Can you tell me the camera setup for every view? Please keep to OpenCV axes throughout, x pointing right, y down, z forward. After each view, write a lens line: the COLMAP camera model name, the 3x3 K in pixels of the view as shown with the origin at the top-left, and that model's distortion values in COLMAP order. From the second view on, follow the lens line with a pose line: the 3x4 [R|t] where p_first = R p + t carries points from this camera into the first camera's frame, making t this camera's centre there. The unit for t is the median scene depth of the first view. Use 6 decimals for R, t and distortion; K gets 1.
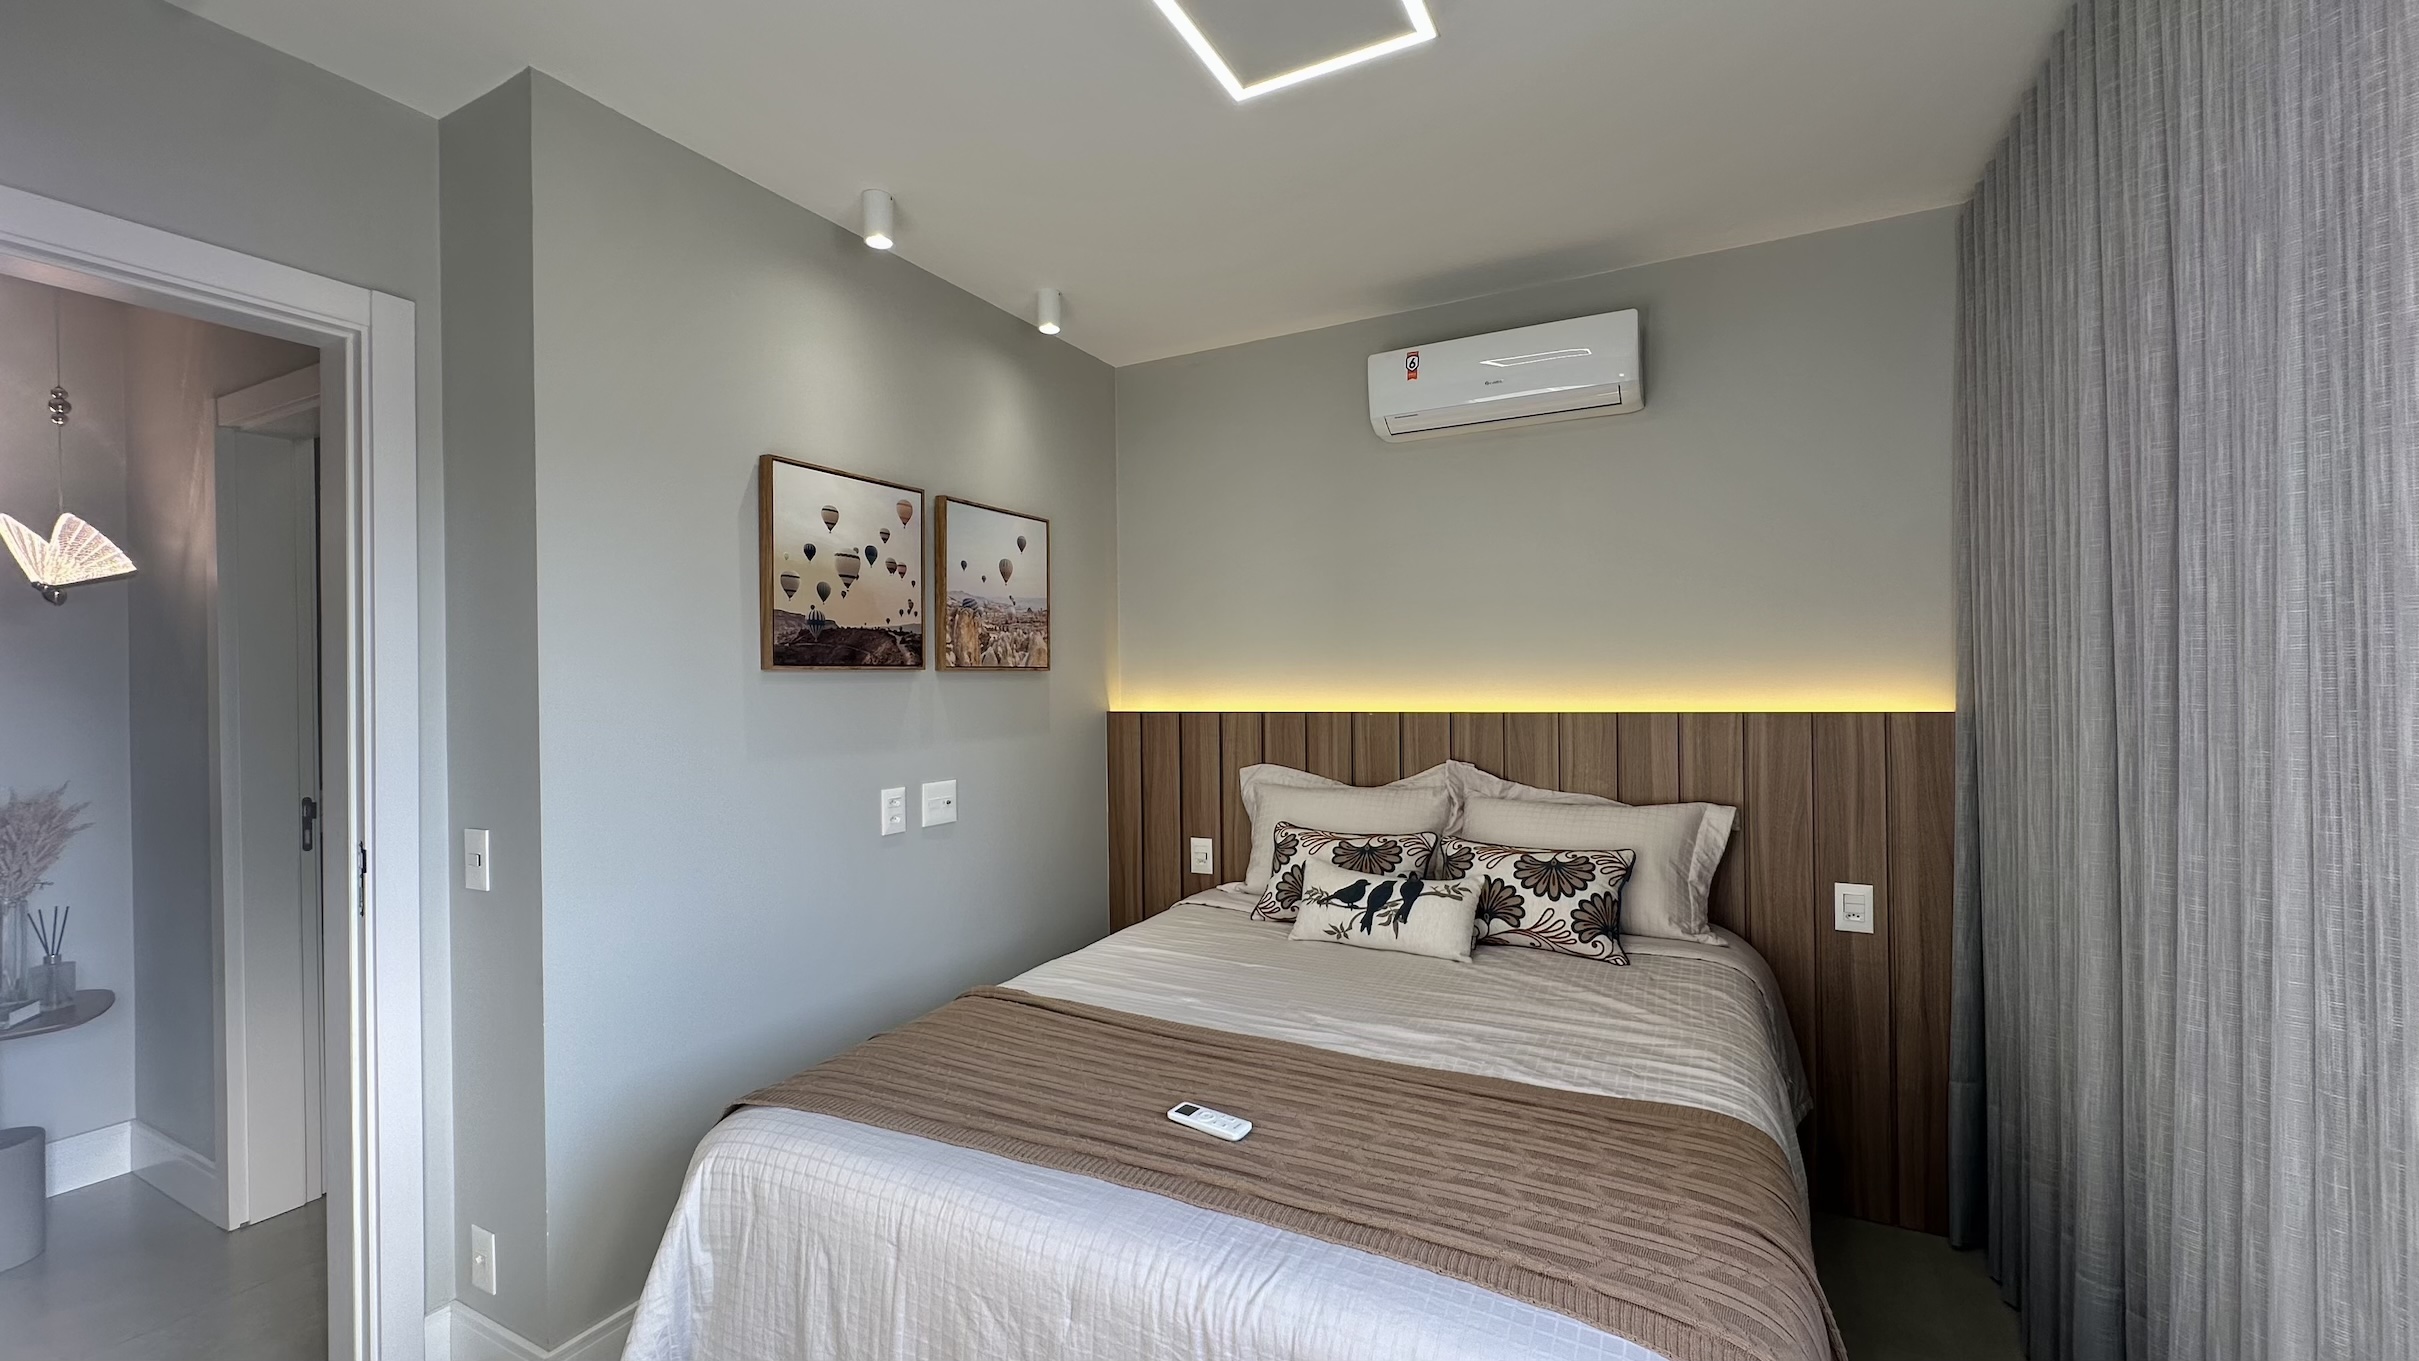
lens RADIAL K [[966.2, 0, 1208.7], [0, 966.2, 680.3], [0, 0, 1]] dist [-0.003358, 0.001185]
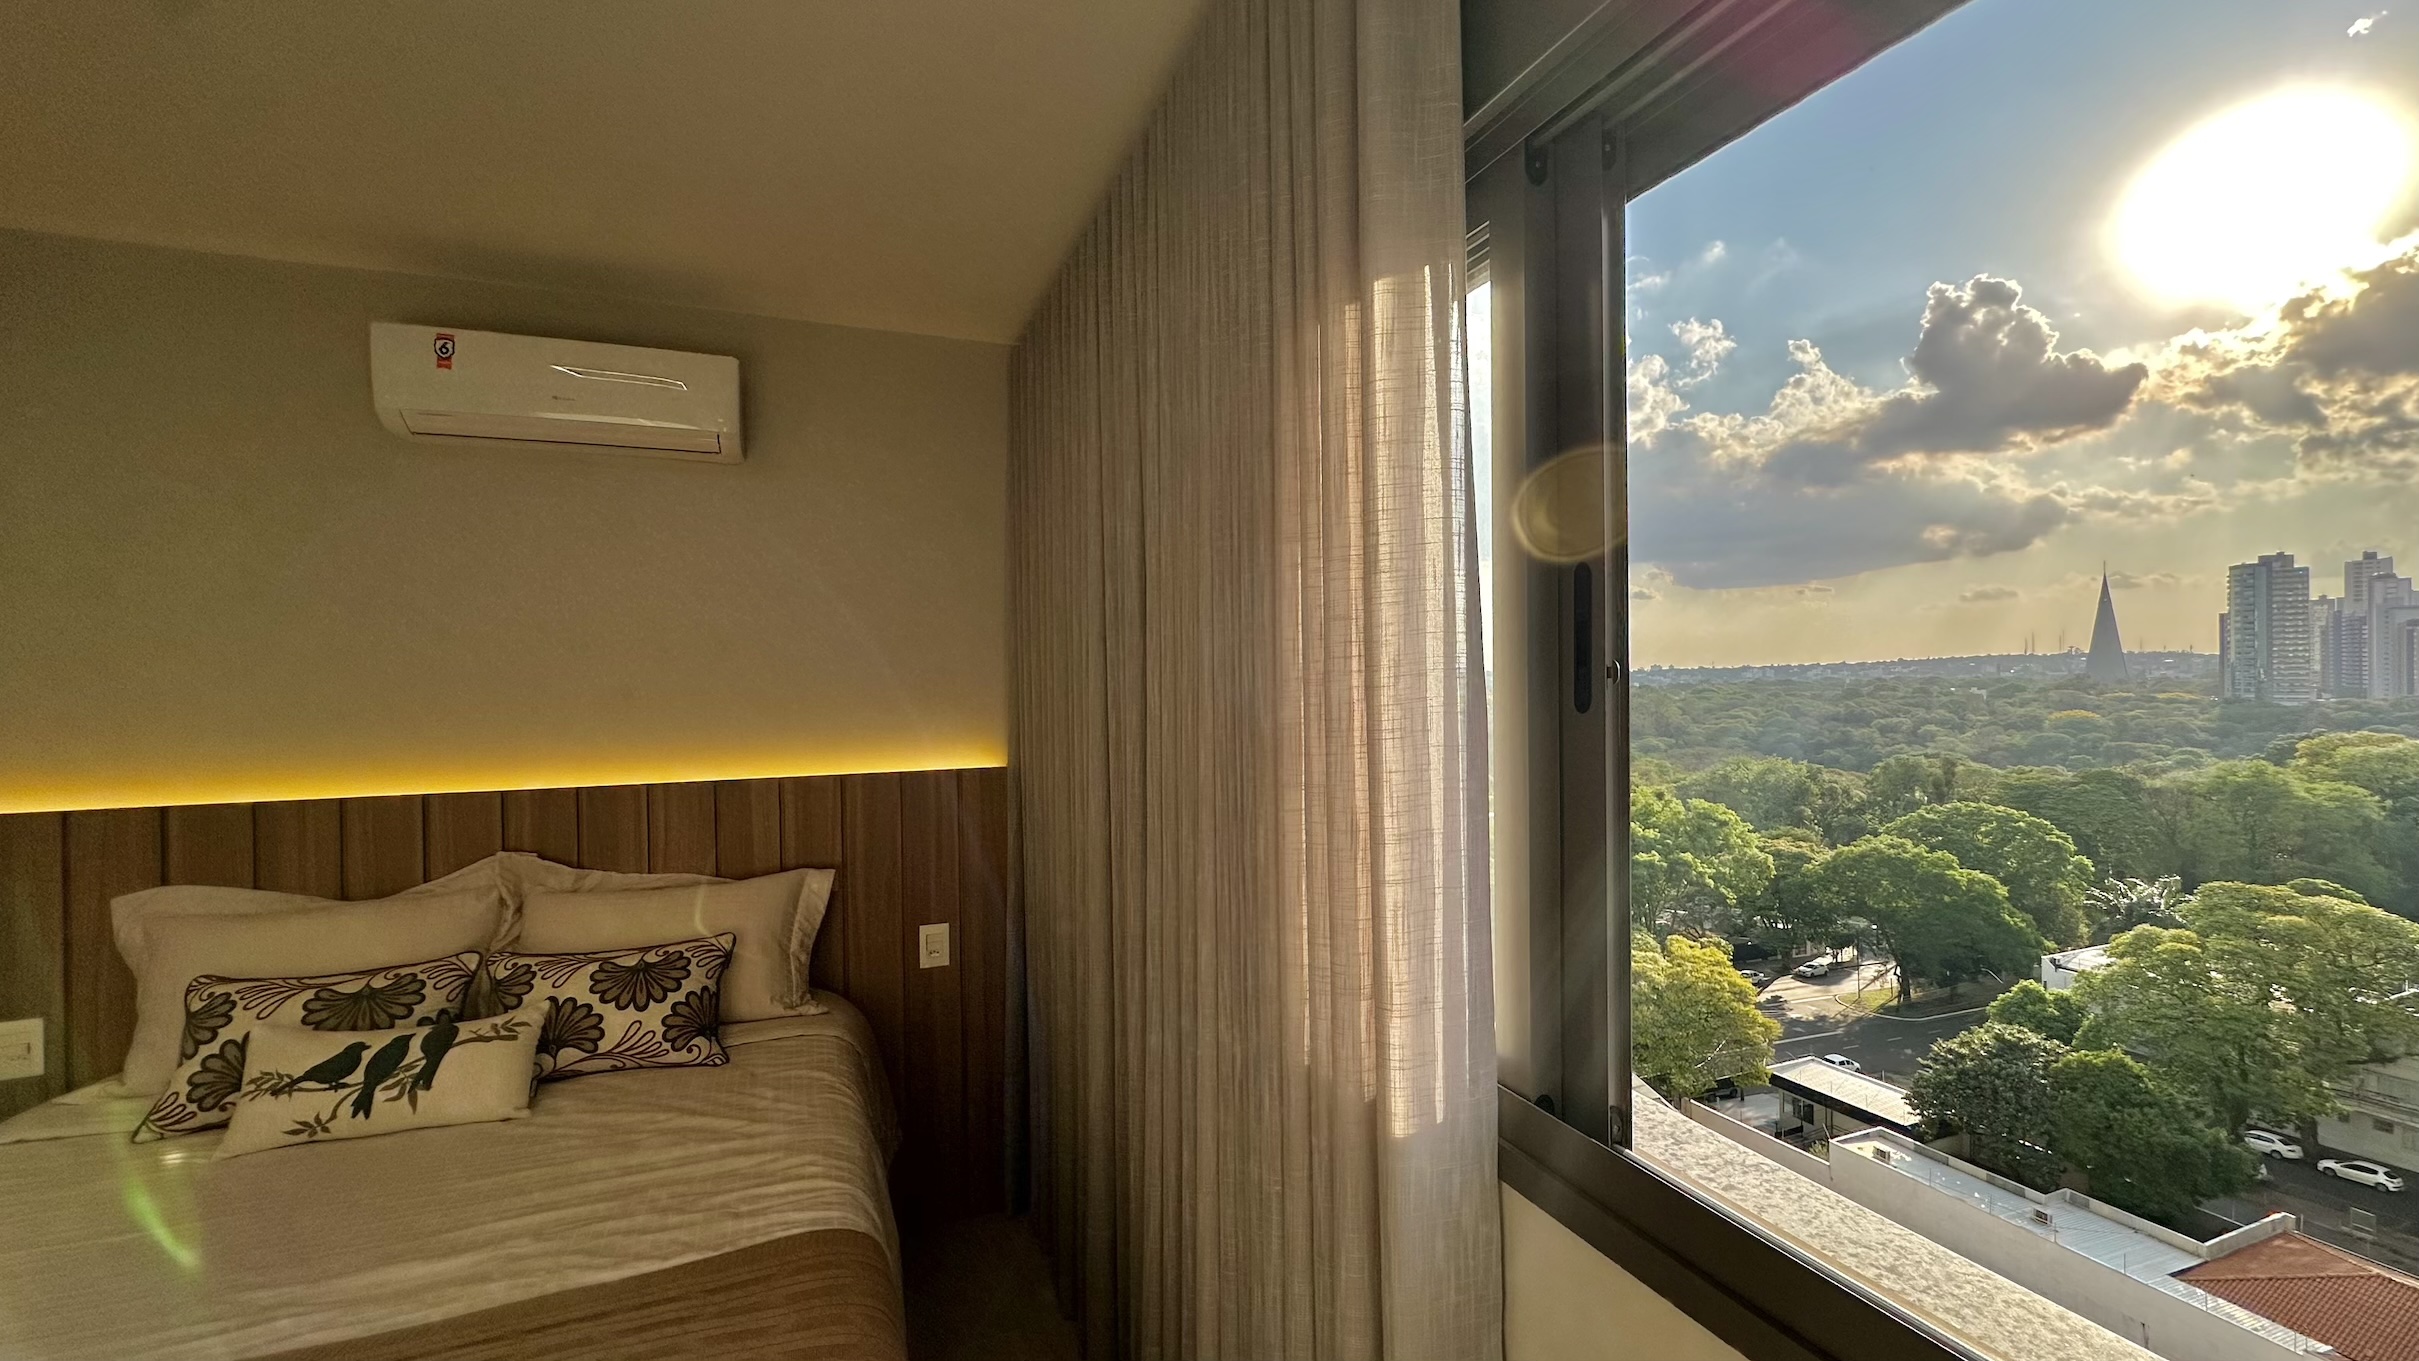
lens RADIAL K [[966.2, 0, 1206.3], [0, 966.2, 678.4], [0, 0, 1]] dist [-0.003358, 0.001185]
pose [[0.646542, 0.001751, 0.762877, 0.018558], [0.003133, 0.999983, -0.004950, -0.067964], [-0.762872, 0.005591, 0.646525, 0.035336]]
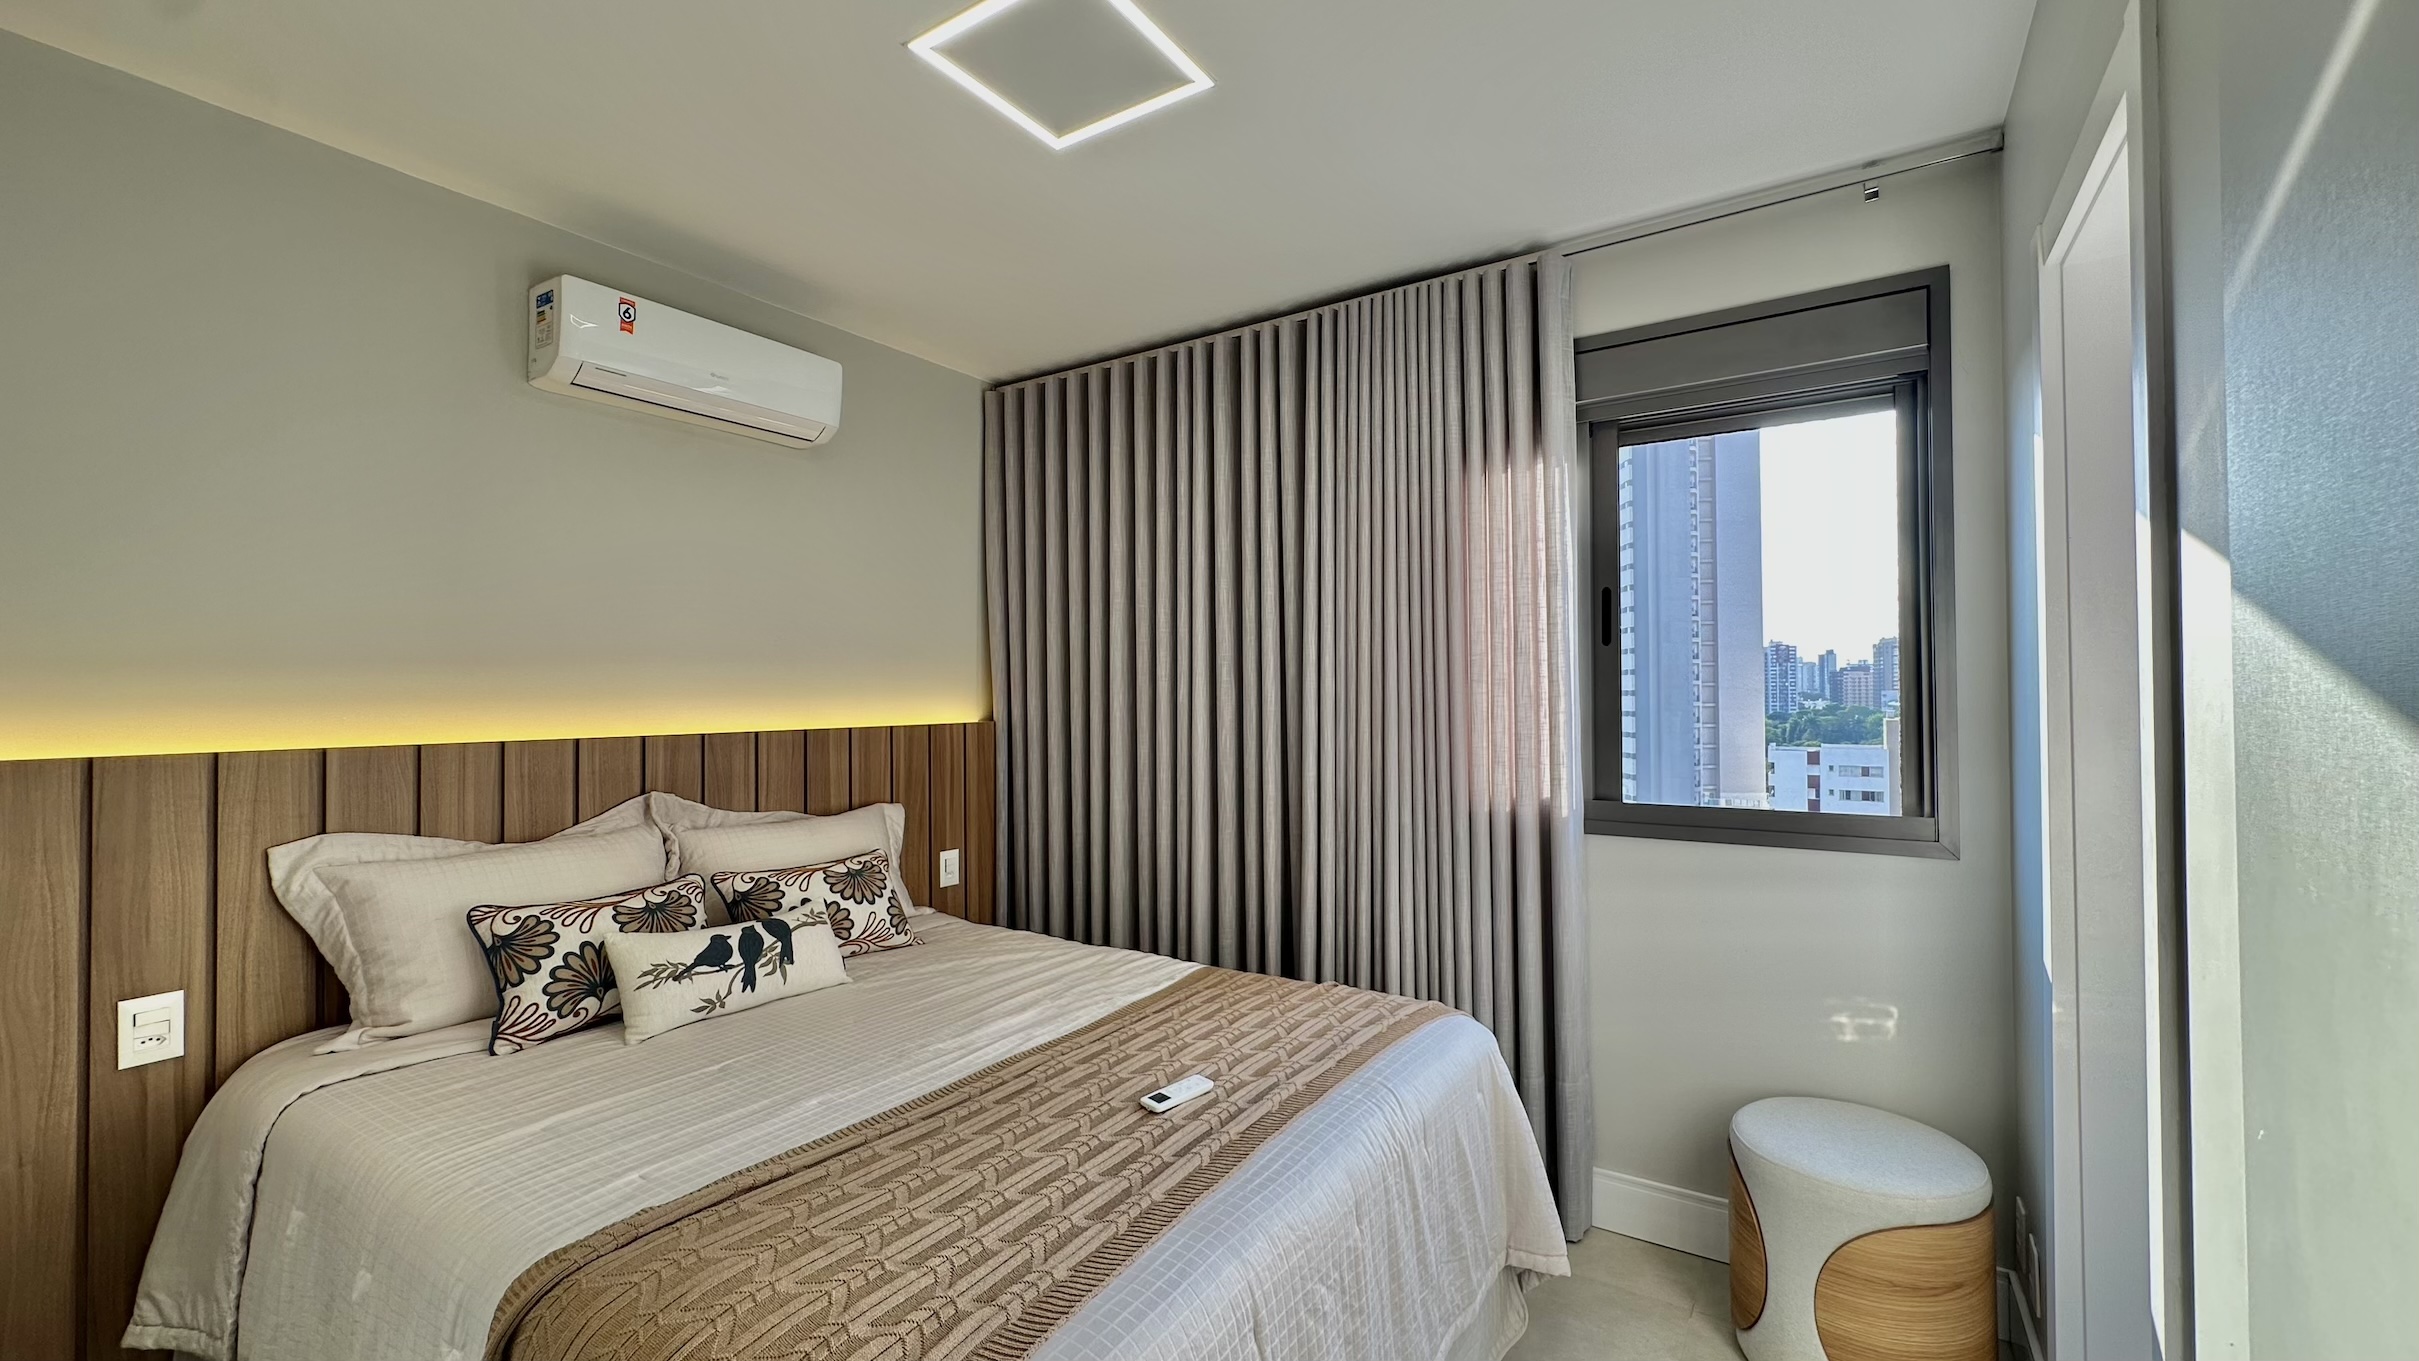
lens RADIAL K [[966.2, 0, 1202.4], [0, 966.2, 684.5], [0, 0, 1]] dist [-0.003358, 0.001185]
pose [[0.100623, 0.020427, 0.994715, -0.665101], [0.003204, 0.999777, -0.020856, 0.008398], [-0.994919, 0.005286, 0.100535, 0.520375]]
